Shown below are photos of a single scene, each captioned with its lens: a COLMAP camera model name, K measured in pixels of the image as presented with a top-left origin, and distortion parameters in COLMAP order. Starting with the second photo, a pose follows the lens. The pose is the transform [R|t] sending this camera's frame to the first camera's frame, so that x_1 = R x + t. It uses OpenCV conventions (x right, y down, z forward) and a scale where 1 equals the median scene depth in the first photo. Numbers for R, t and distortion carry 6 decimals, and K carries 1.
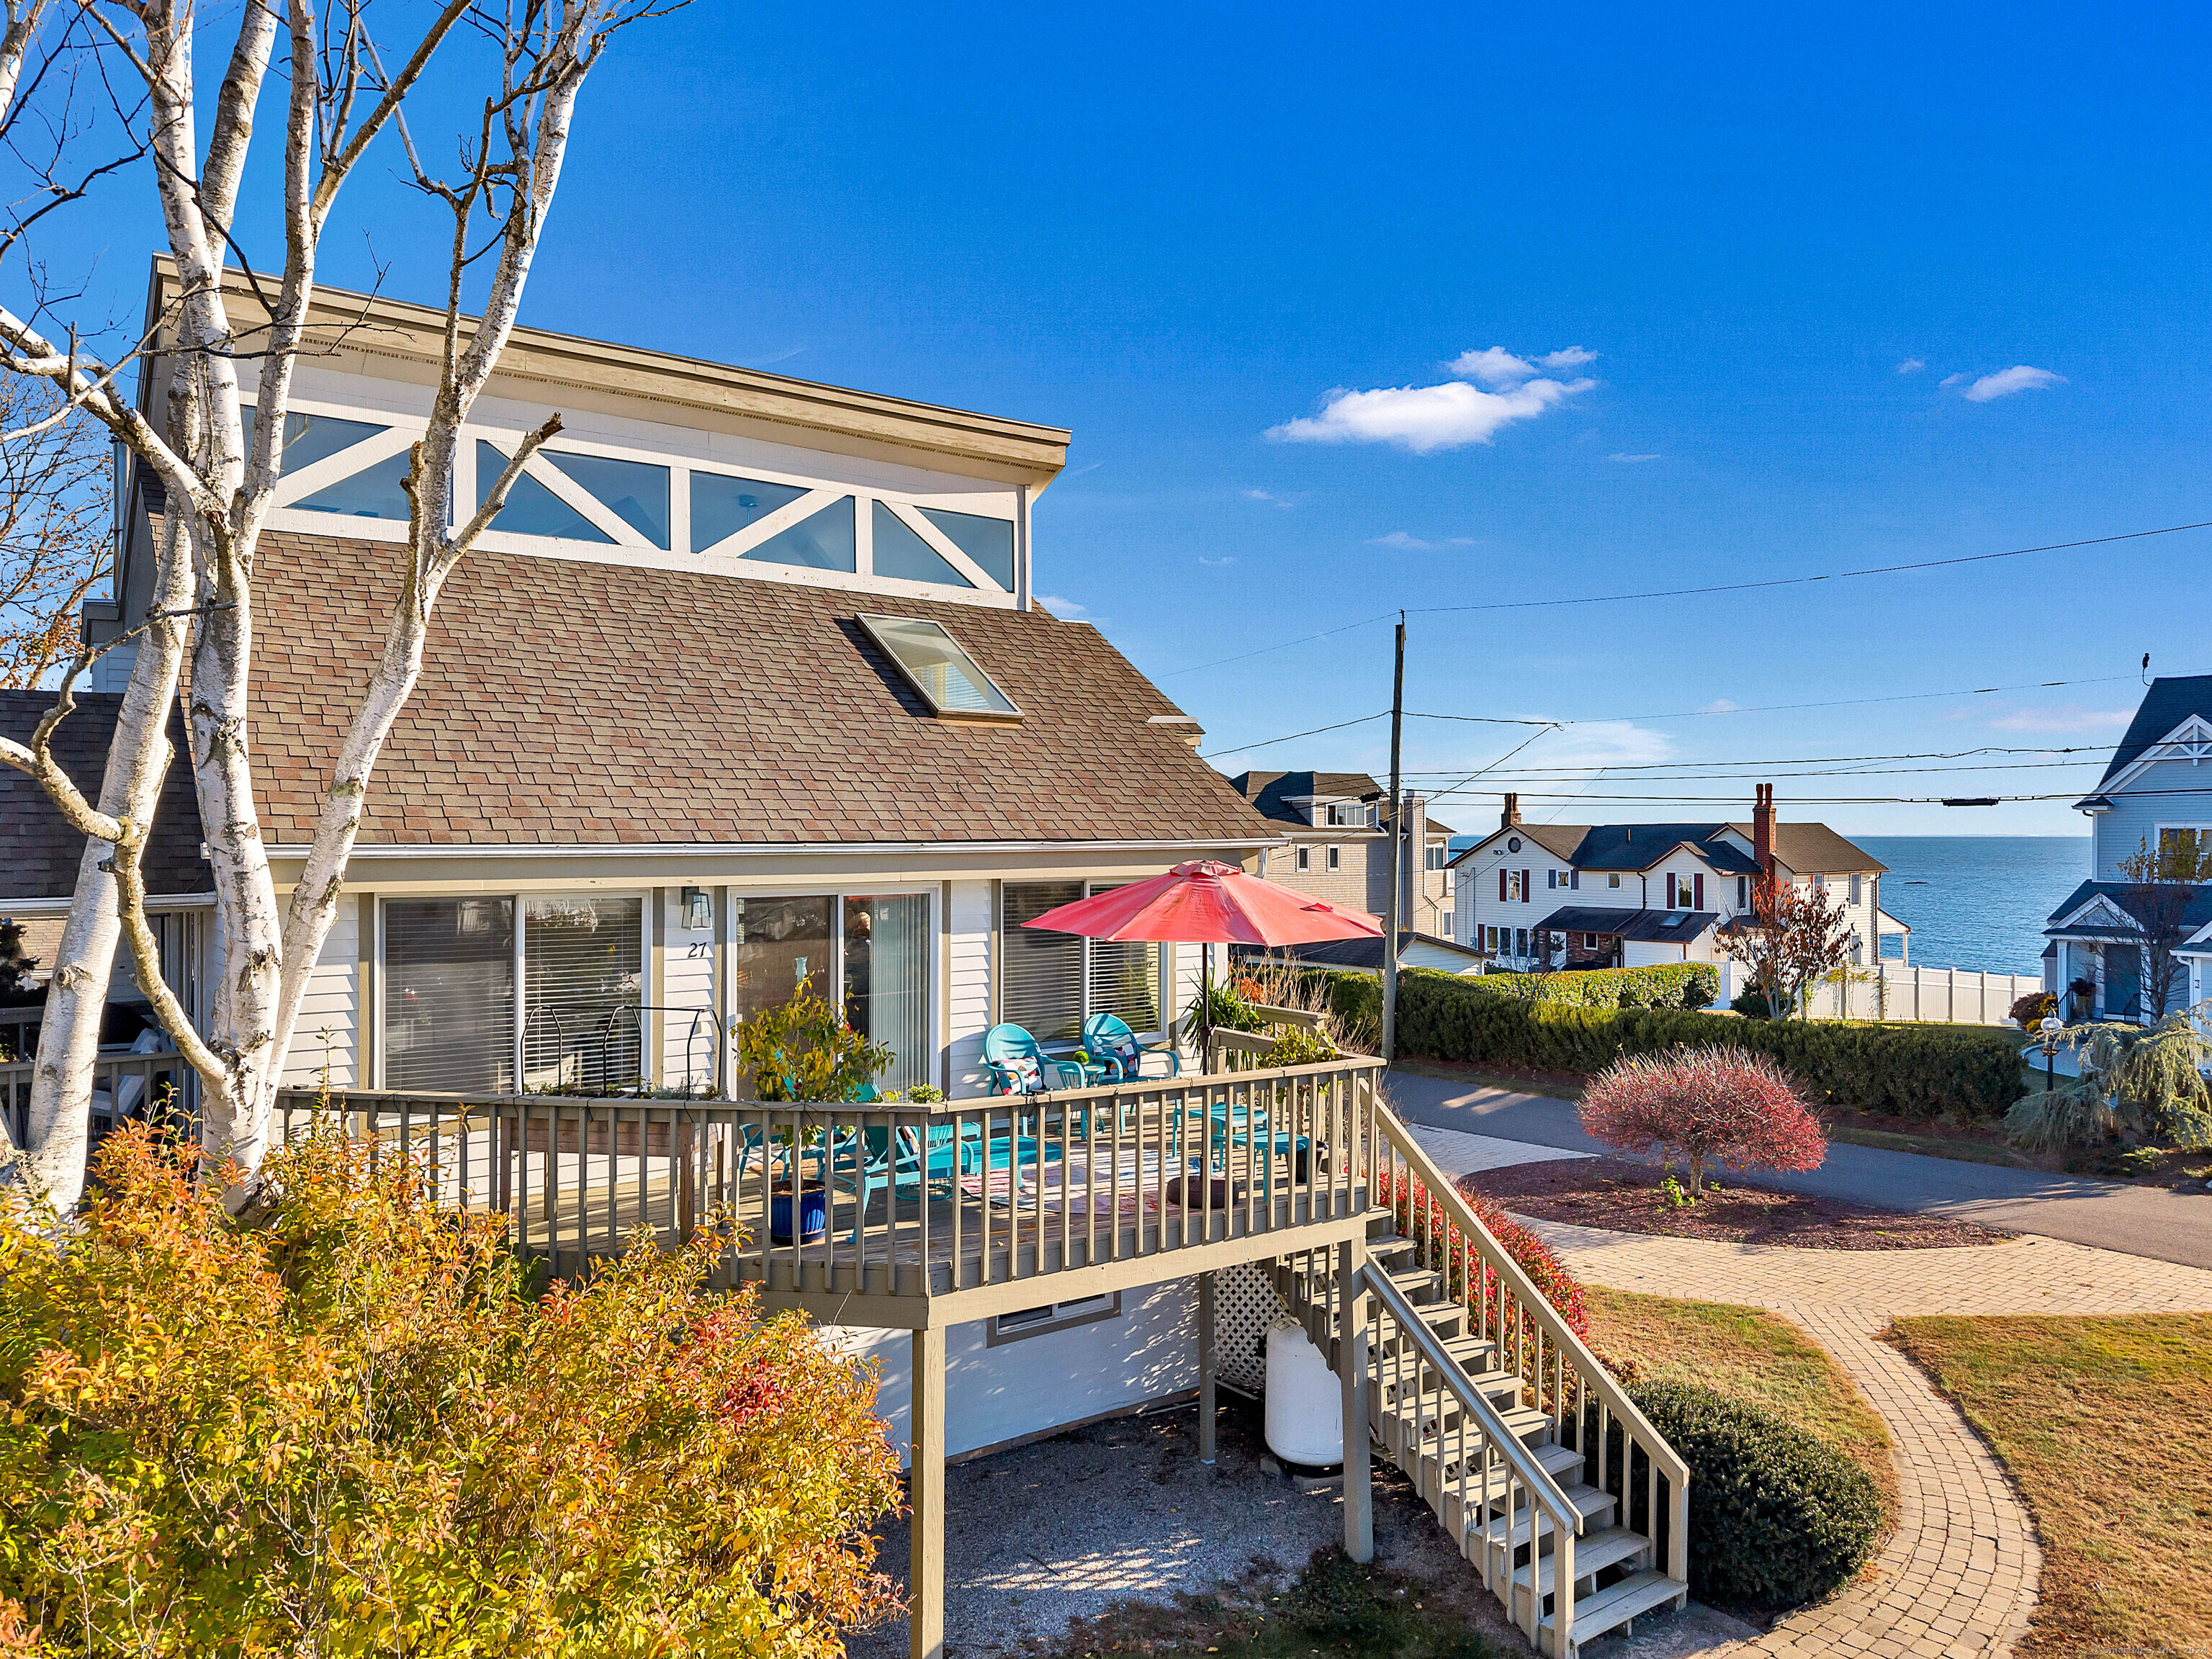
lens RADIAL K [[1496.2, 0, 1106.0], [0, 1496.2, 829.5], [0, 0, 1]] dist [0.018976, -0.000391]
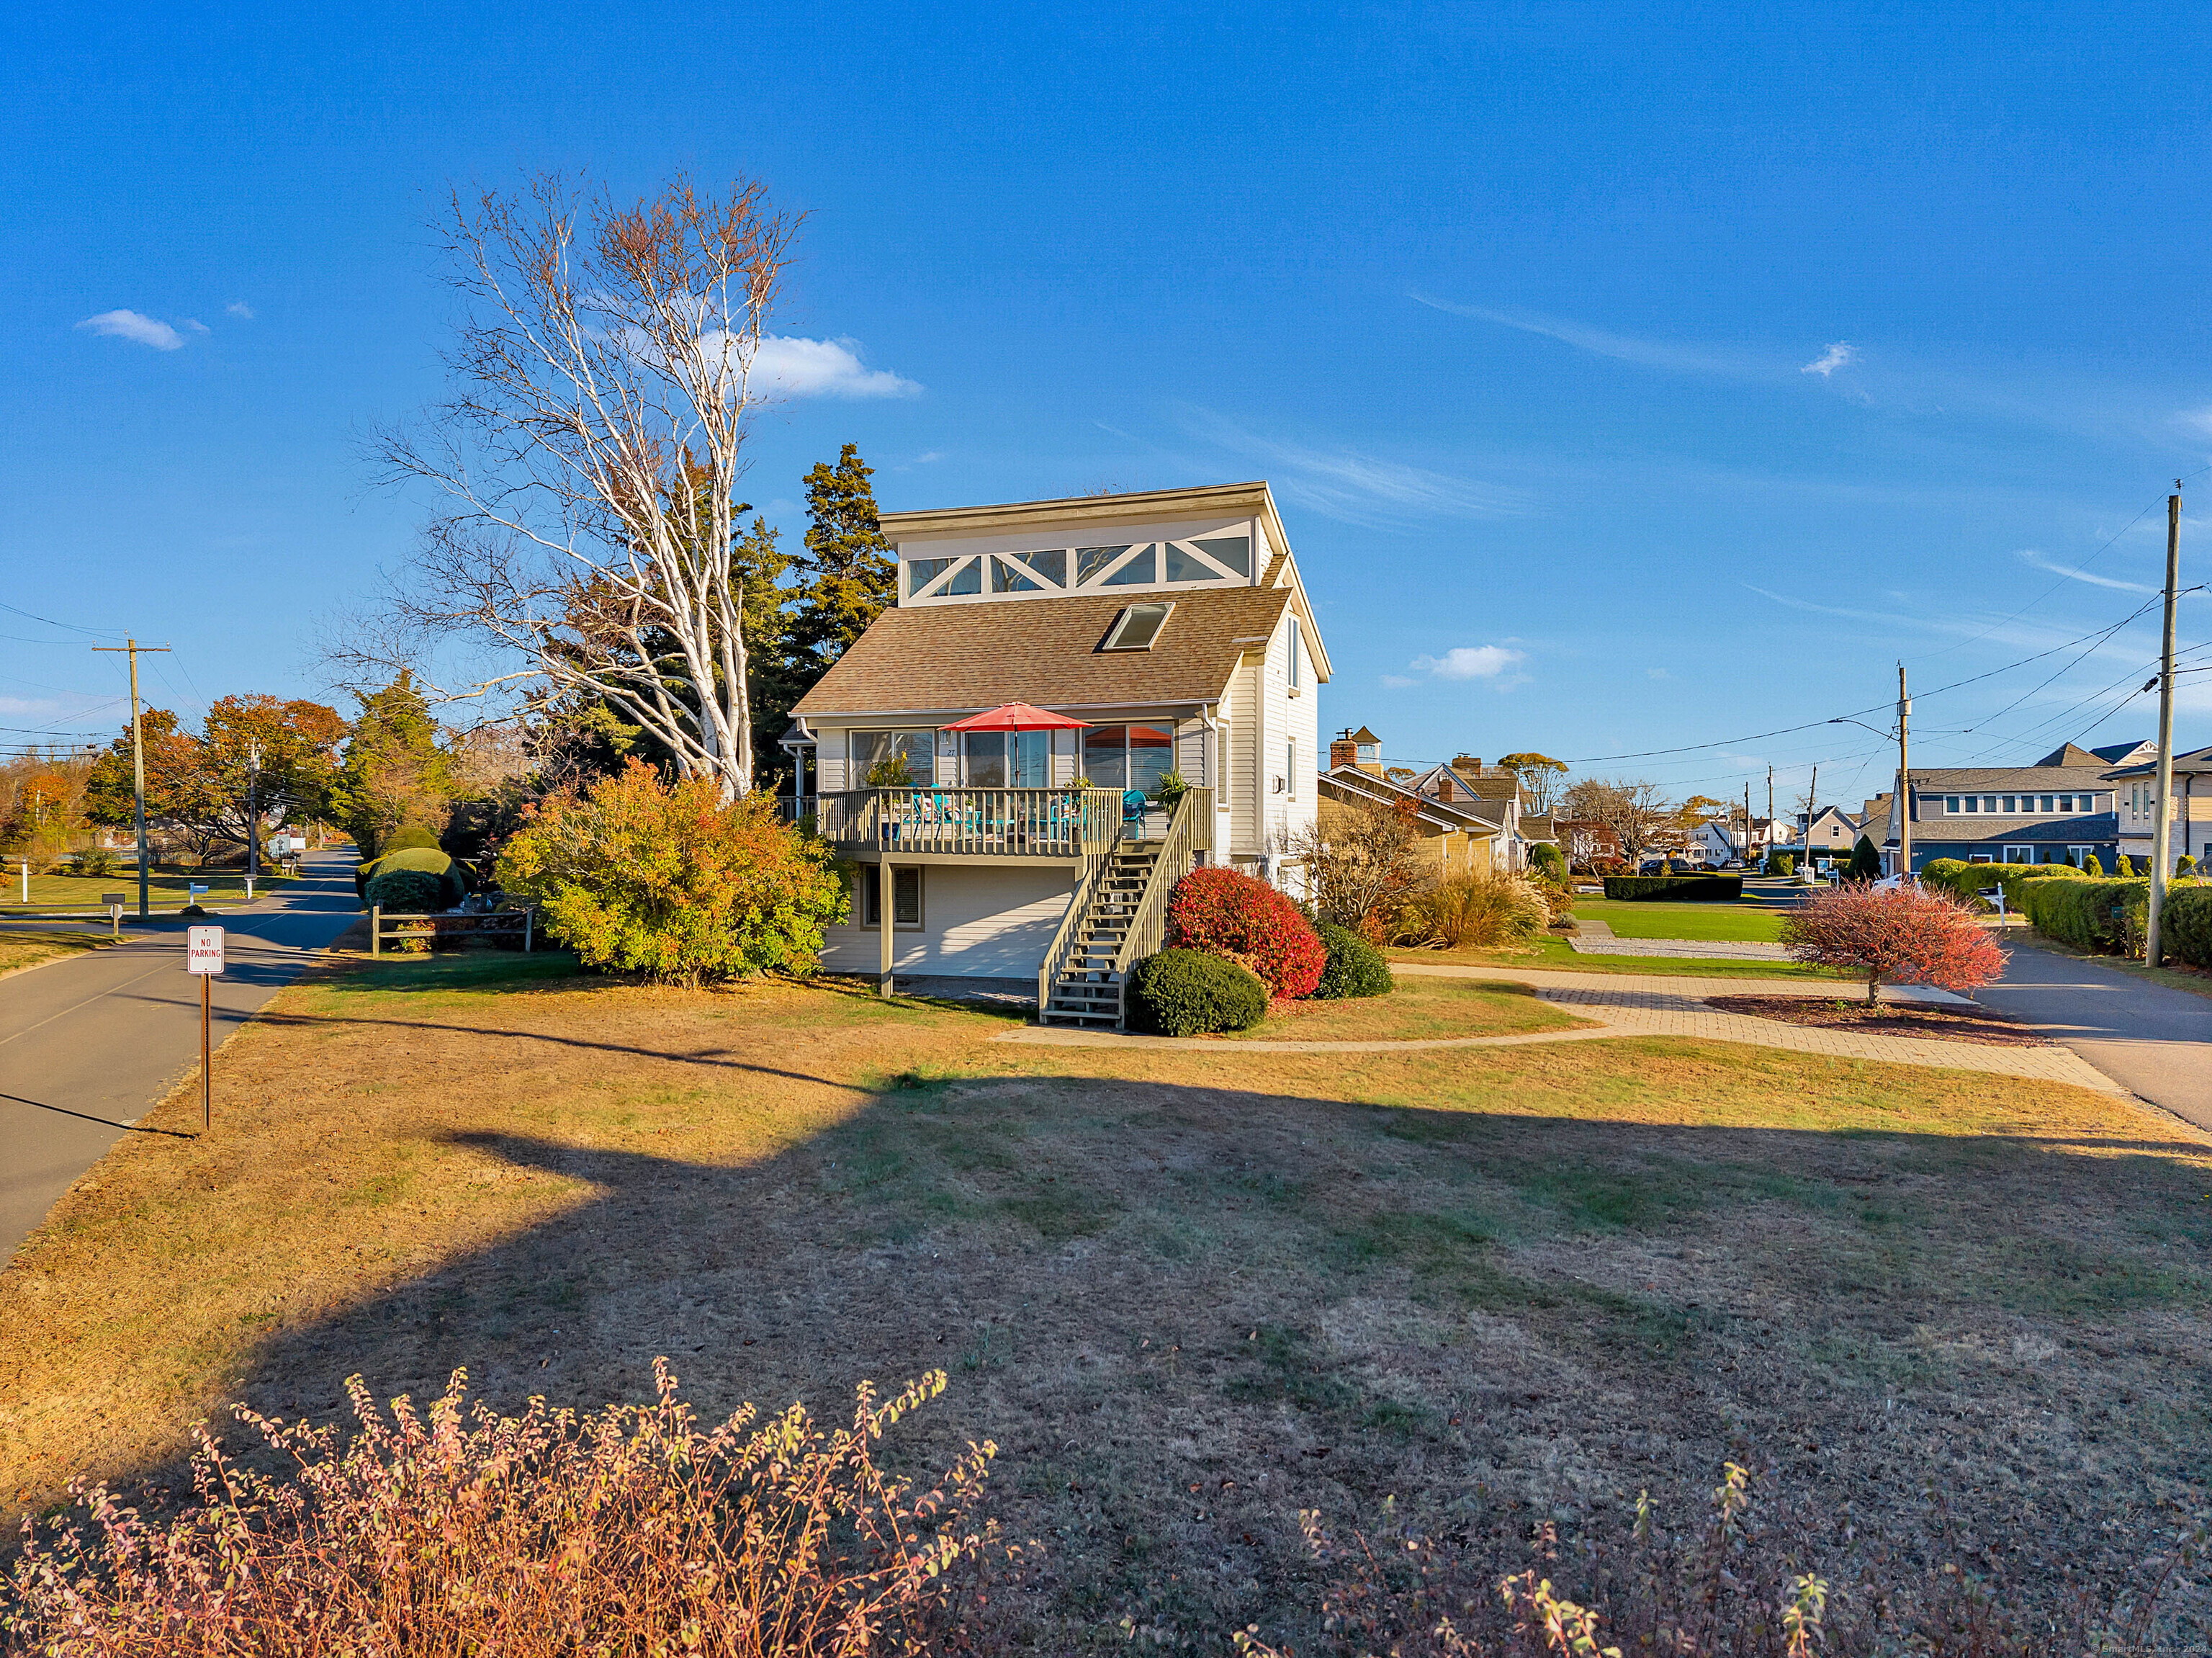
lens RADIAL K [[1496.4, 0, 1106.0], [0, 1496.4, 829.0], [0, 0, 1]] dist [0.018976, -0.000391]
pose [[0.554801, -0.006404, -0.831958, 1.484862], [0.007296, 0.999969, -0.002831, 0.162572], [0.831951, -0.004499, 0.554831, -0.149609]]
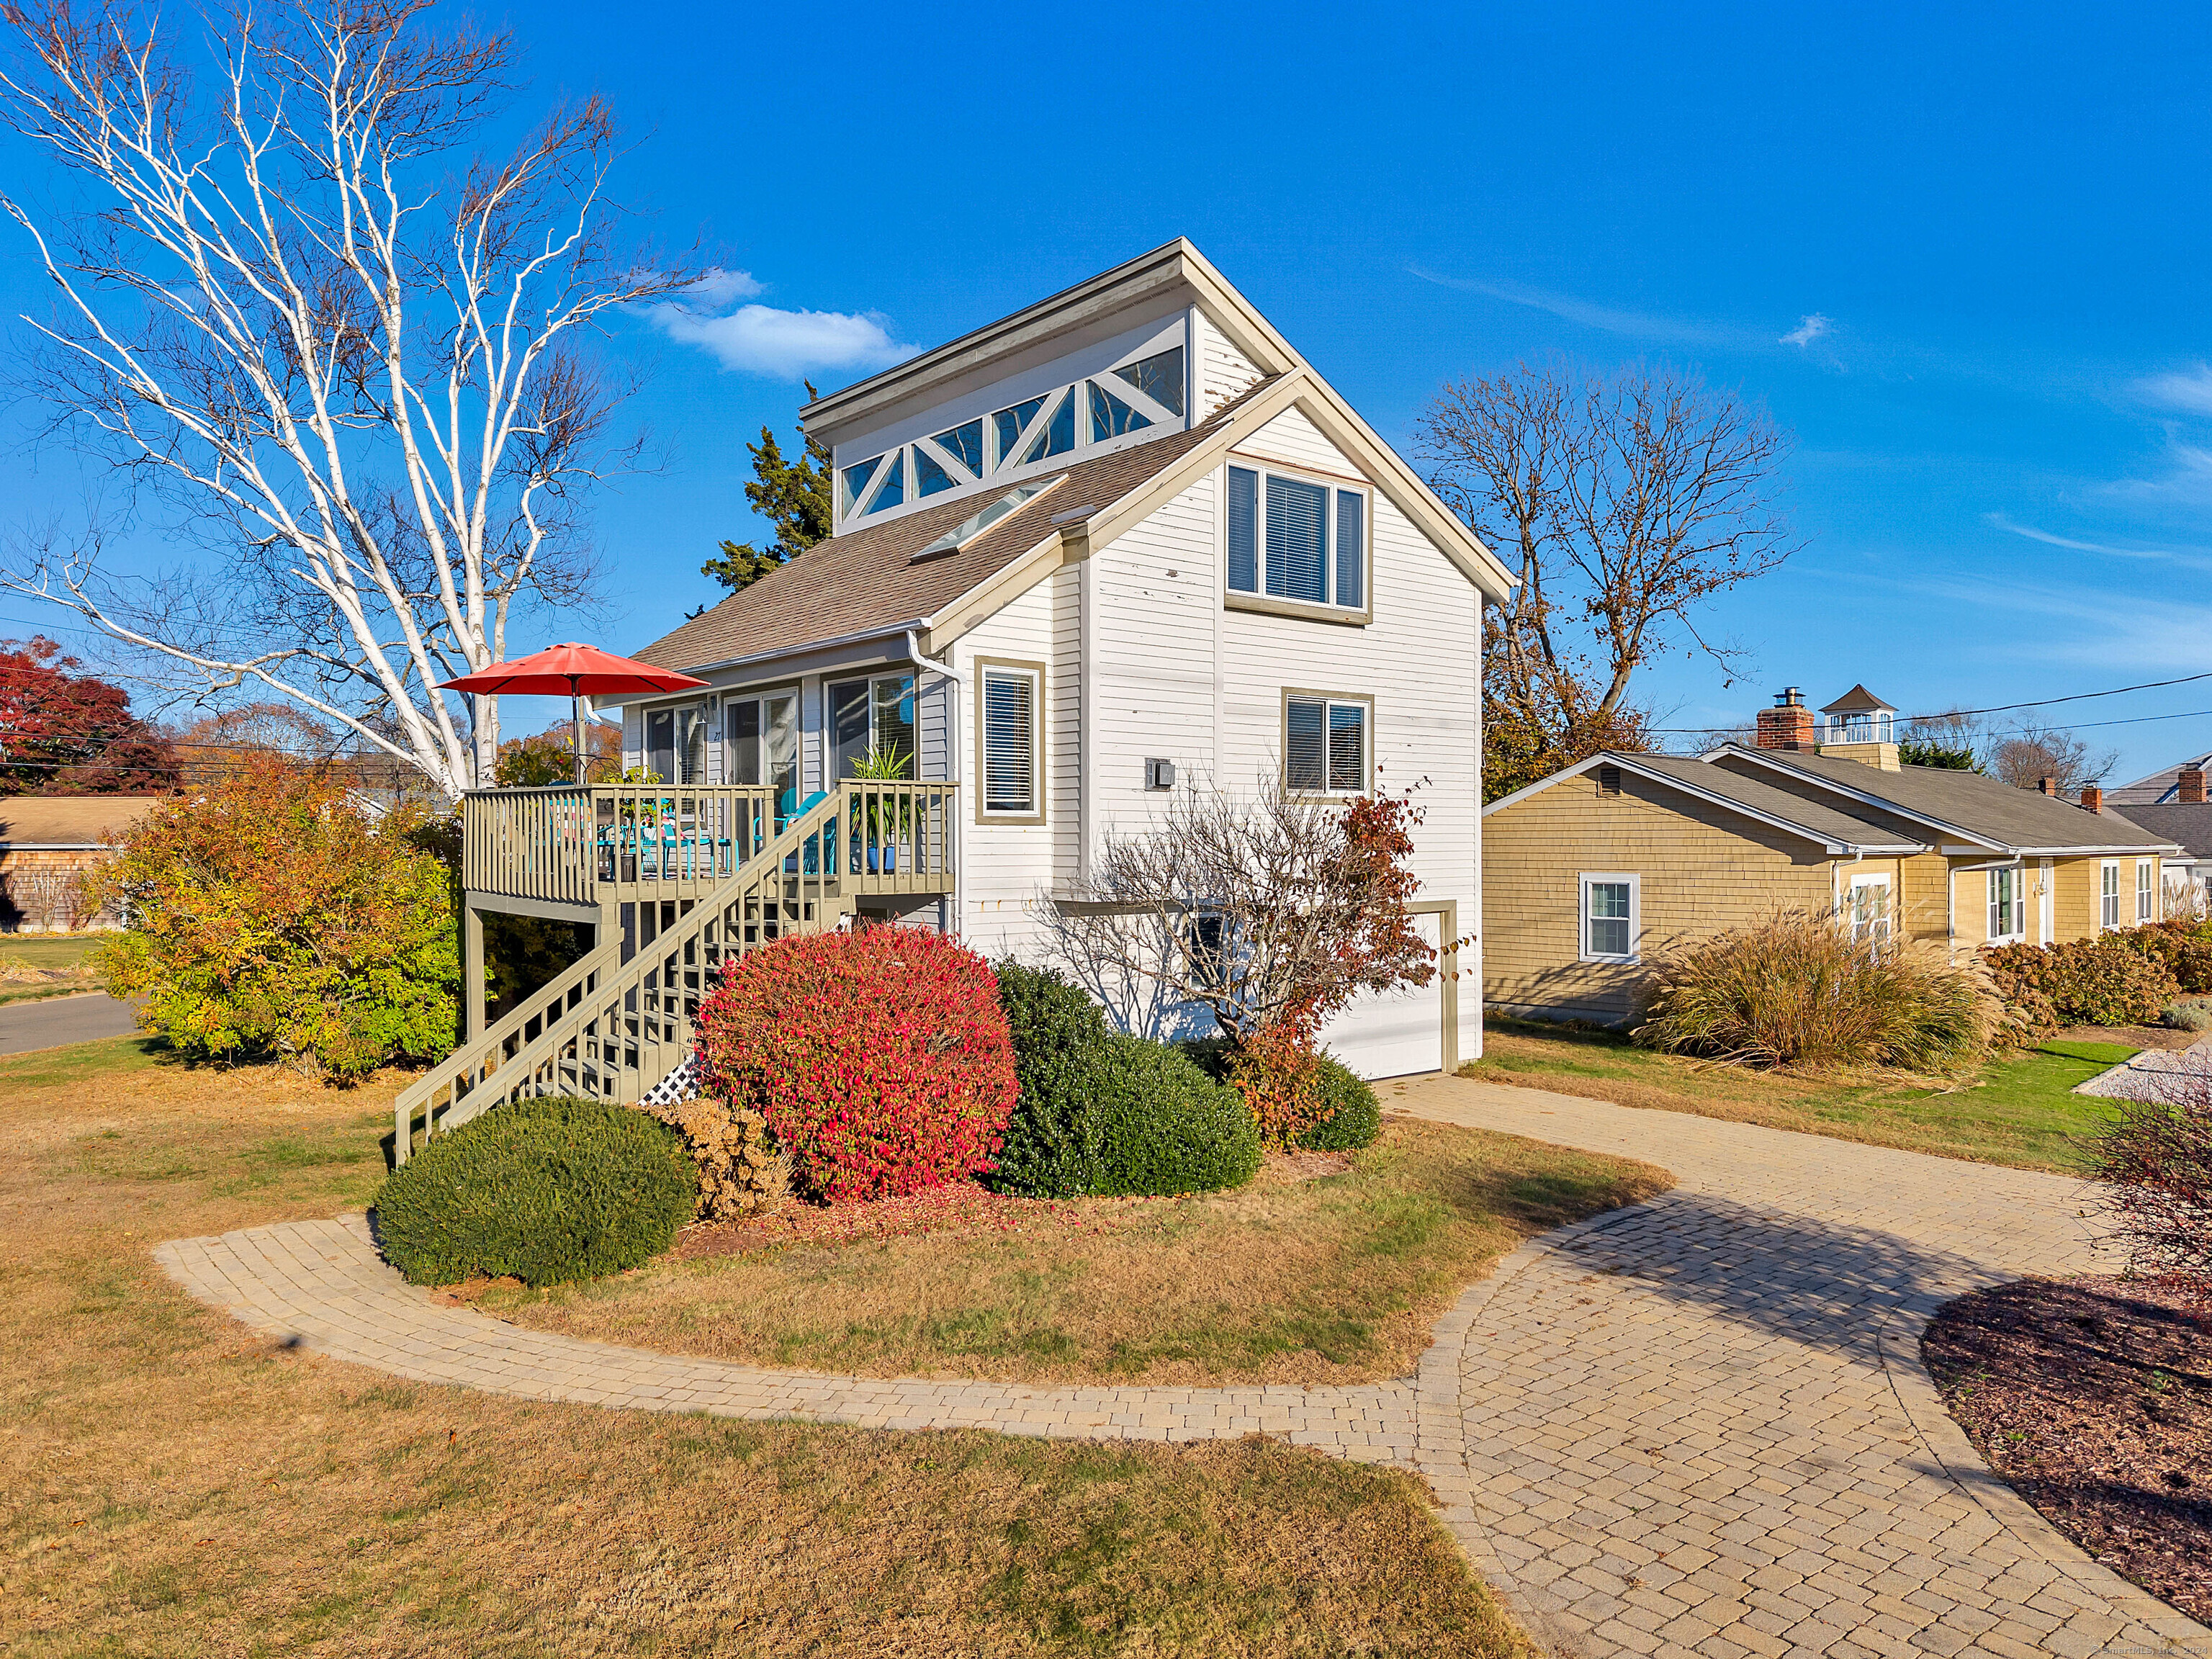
lens RADIAL K [[1496.2, 0, 1106.0], [0, 1496.2, 829.5], [0, 0, 1]] dist [0.018976, -0.000391]
pose [[0.070071, -0.010622, -0.997485, 1.074114], [0.001158, 0.999943, -0.010567, 0.153692], [0.997541, -0.000415, 0.070079, 0.981547]]
